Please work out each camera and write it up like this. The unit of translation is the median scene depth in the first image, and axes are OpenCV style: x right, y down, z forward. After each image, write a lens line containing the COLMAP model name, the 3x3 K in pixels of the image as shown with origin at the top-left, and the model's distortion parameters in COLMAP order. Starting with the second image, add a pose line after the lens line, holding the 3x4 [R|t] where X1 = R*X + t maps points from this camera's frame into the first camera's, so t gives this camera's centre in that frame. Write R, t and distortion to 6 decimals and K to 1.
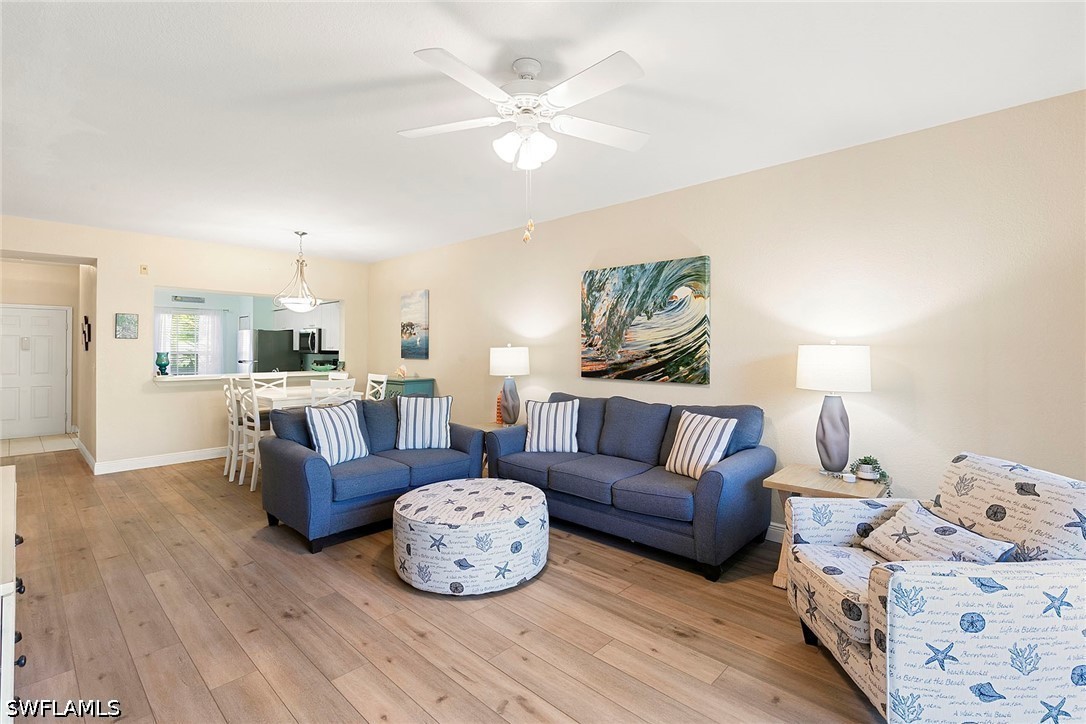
lens RADIAL K [[484.0, 0, 544.0], [0, 484.0, 340.6], [0, 0, 1]] dist [-0.000076, 0.000216]
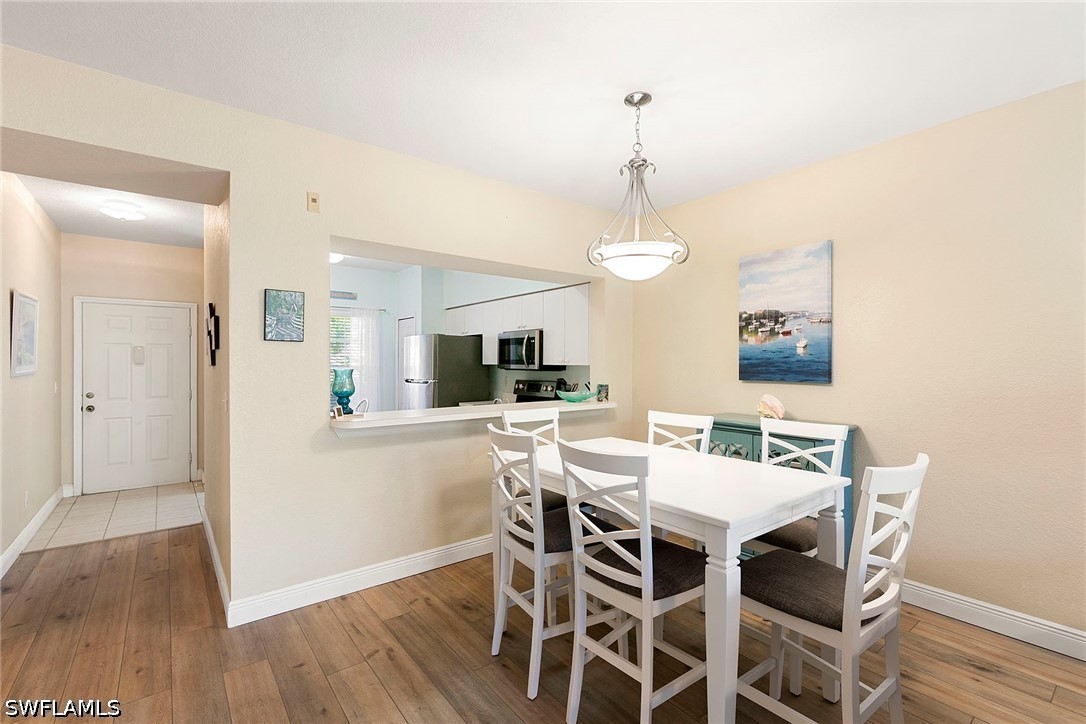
lens RADIAL K [[488.7, 0, 546.4], [0, 488.7, 356.7], [0, 0, 1]] dist [-0.000090, 0.000185]
pose [[0.986465, -0.001913, -0.163958, -0.434066], [0.002681, 0.999986, 0.004465, 0.007888], [0.163947, -0.004844, 0.986457, 0.464878]]
